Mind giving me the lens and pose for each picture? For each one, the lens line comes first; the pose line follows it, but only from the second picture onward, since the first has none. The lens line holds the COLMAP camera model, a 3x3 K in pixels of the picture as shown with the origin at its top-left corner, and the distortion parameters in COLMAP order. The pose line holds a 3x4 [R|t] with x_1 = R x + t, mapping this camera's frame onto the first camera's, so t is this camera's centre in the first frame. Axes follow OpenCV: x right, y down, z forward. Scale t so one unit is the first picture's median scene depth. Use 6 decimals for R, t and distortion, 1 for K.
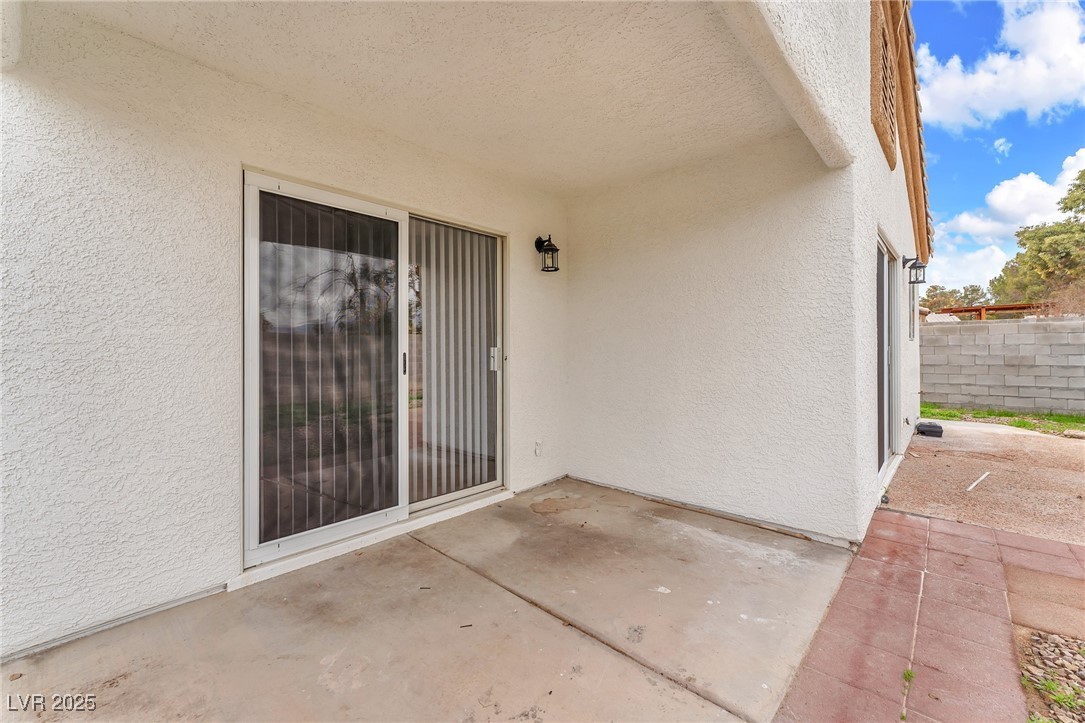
lens RADIAL K [[451.8, 0, 536.8], [0, 451.8, 347.7], [0, 0, 1]] dist [-0.000567, -0.000054]
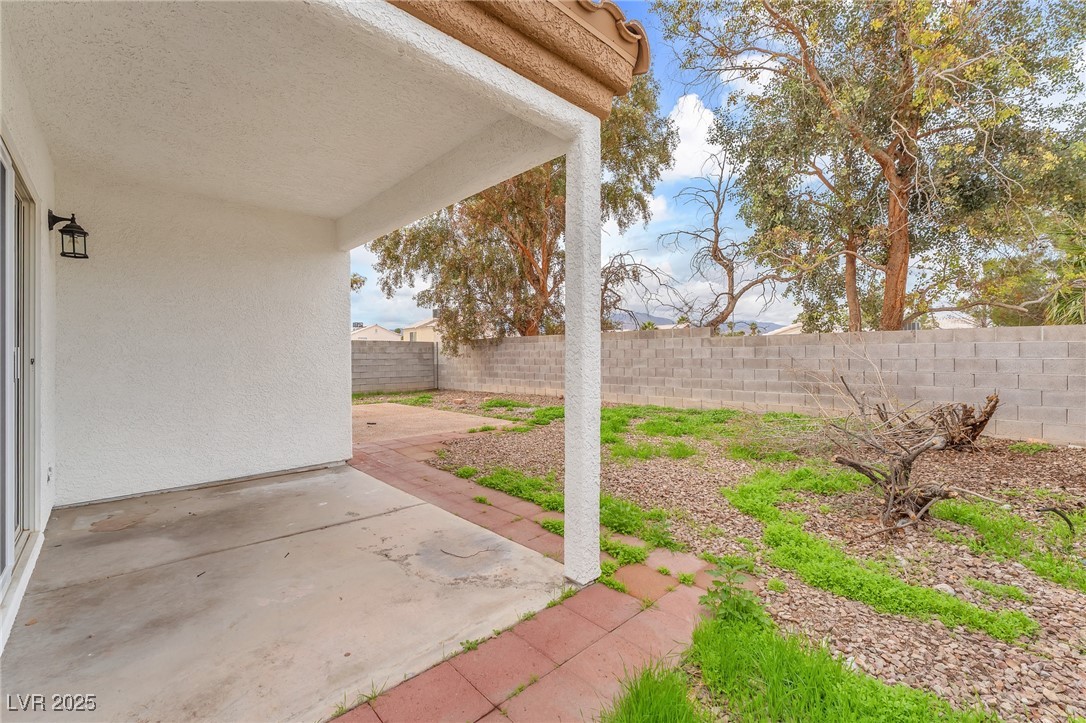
lens RADIAL K [[449.2, 0, 543.0], [0, 449.2, 361.5], [0, 0, 1]] dist [0.000502, 0.000084]
pose [[0.056009, -0.005965, 0.998412, -0.797630], [0.000225, 0.999982, 0.005962, 0.019126], [-0.998430, -0.000110, 0.056009, 0.092516]]
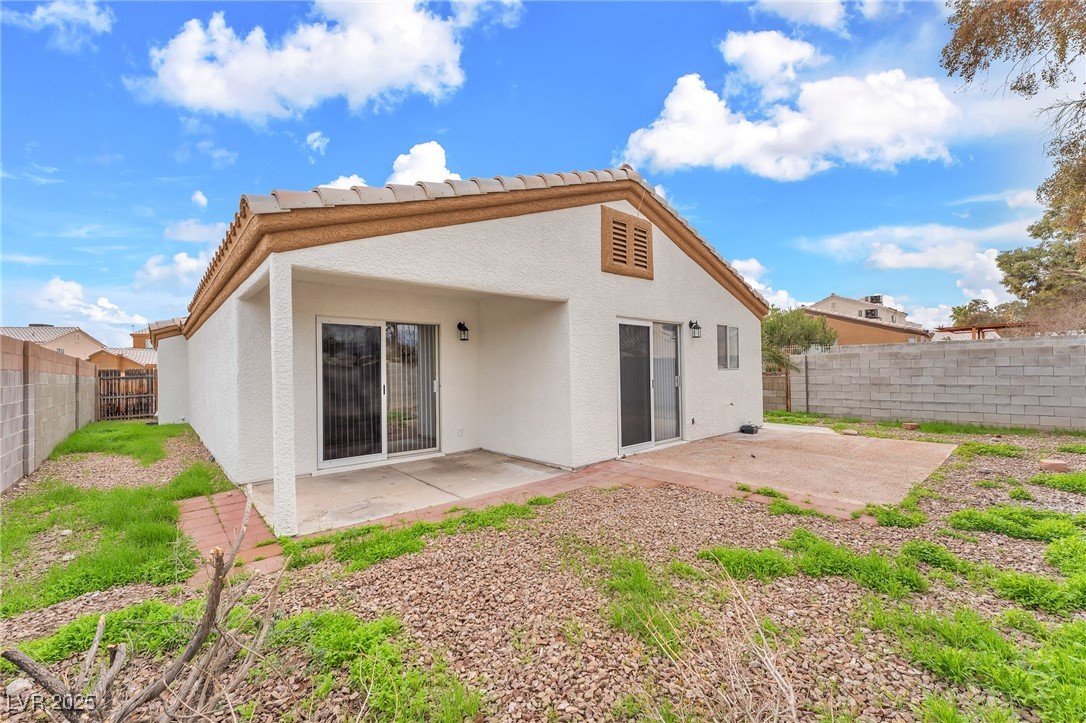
lens RADIAL K [[453.2, 0, 543.0], [0, 453.2, 361.5], [0, 0, 1]] dist [-0.000024, -0.000031]
pose [[0.993969, -0.012645, -0.108932, 0.610963], [0.011655, 0.999885, -0.009718, -0.059919], [0.109043, 0.008389, 0.994002, -0.952865]]
